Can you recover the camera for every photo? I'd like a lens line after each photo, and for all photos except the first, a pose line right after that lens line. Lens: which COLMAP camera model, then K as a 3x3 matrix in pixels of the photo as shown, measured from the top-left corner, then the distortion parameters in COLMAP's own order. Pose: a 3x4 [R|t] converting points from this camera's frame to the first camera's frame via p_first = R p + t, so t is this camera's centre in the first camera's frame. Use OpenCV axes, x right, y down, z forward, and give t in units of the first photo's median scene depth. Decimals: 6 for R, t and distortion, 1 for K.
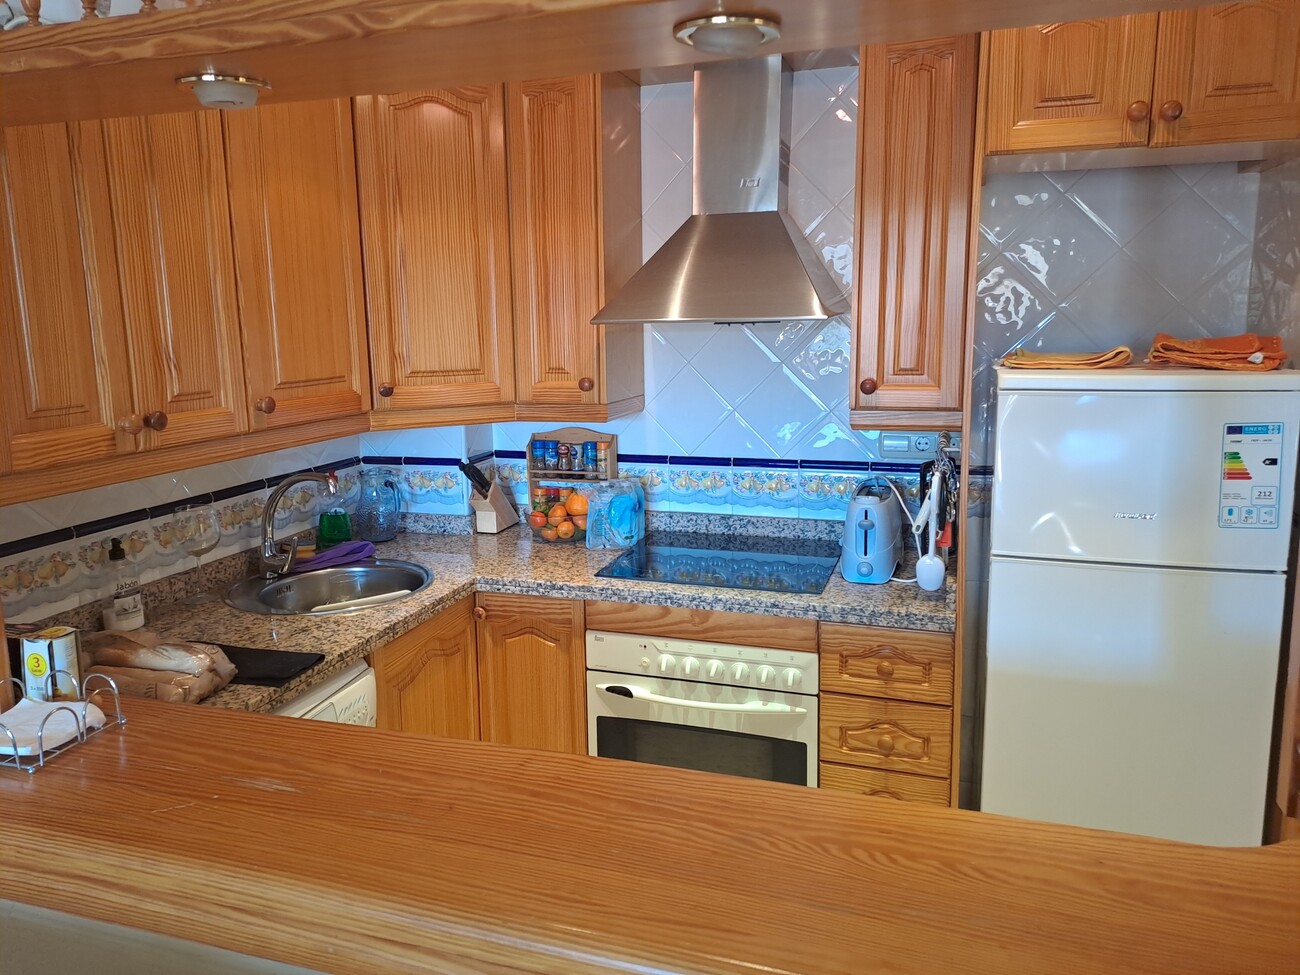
lens RADIAL K [[953.8, 0, 644.9], [0, 953.8, 478.3], [0, 0, 1]] dist [0.072932, -0.054973]
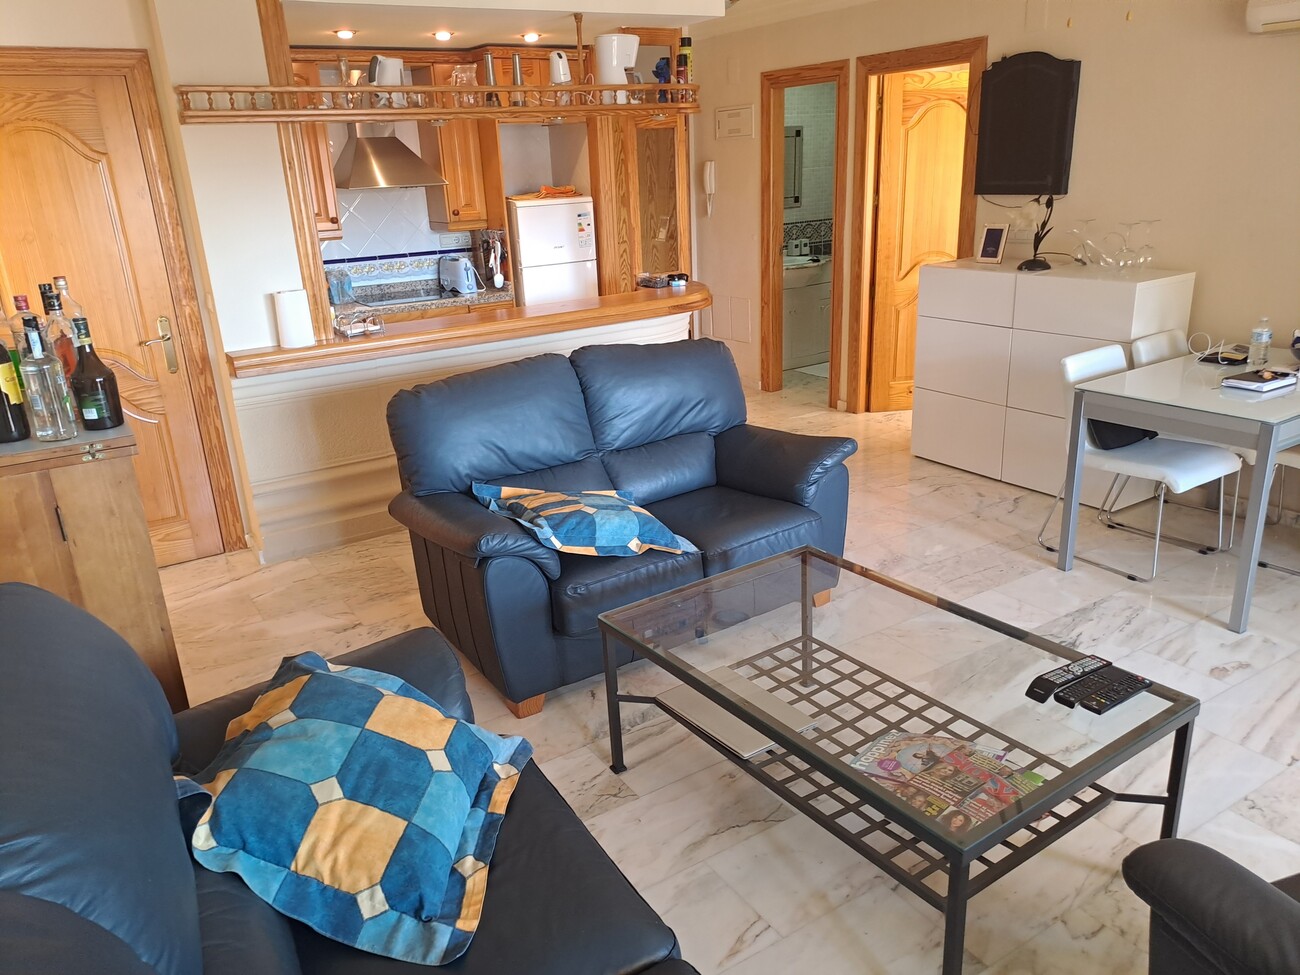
lens RADIAL K [[953.8, 0, 650.9], [0, 953.8, 491.0], [0, 0, 1]] dist [0.072932, -0.054973]
pose [[0.615344, -0.269815, 0.740643, -1.547192], [0.172902, 0.962912, 0.207136, 0.176703], [-0.769062, 0.000598, 0.639174, -1.023597]]
